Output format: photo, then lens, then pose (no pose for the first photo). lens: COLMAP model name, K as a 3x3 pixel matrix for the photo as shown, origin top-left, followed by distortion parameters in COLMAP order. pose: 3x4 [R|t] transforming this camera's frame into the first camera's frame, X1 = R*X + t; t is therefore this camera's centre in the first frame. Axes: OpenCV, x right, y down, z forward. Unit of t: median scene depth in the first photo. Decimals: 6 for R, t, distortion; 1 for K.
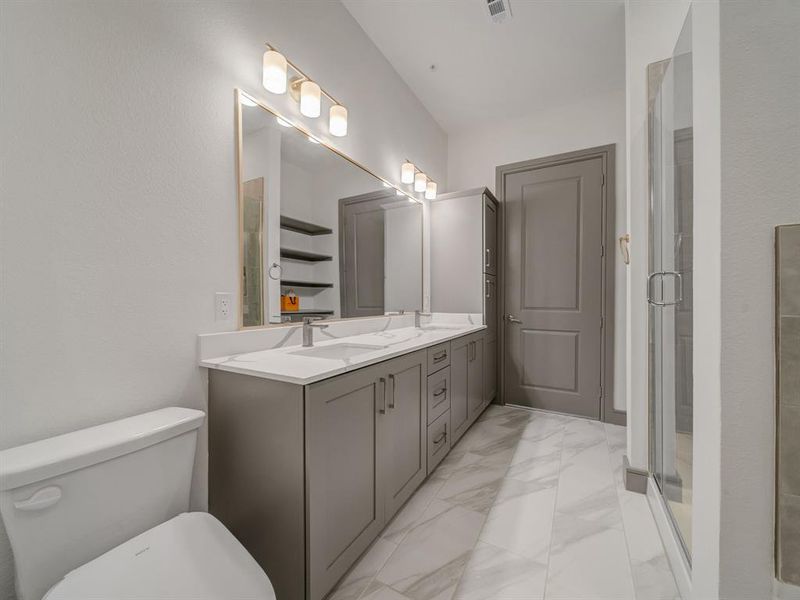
lens RADIAL K [[316.9, 0, 402.7], [0, 316.9, 298.4], [0, 0, 1]] dist [-0.001196, -0.000267]
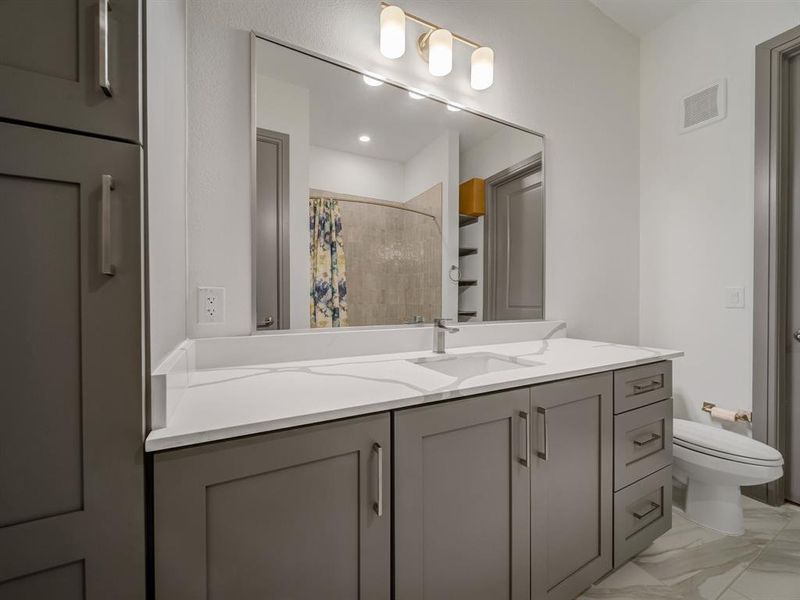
lens RADIAL K [[316.9, 0, 396.5], [0, 316.9, 306.8], [0, 0, 1]] dist [-0.001196, -0.000267]
pose [[0.830006, 0.000522, -0.557754, 0.071202], [0.012452, 0.999733, 0.019466, 0.010393], [0.557615, -0.023102, 0.829778, 0.243271]]
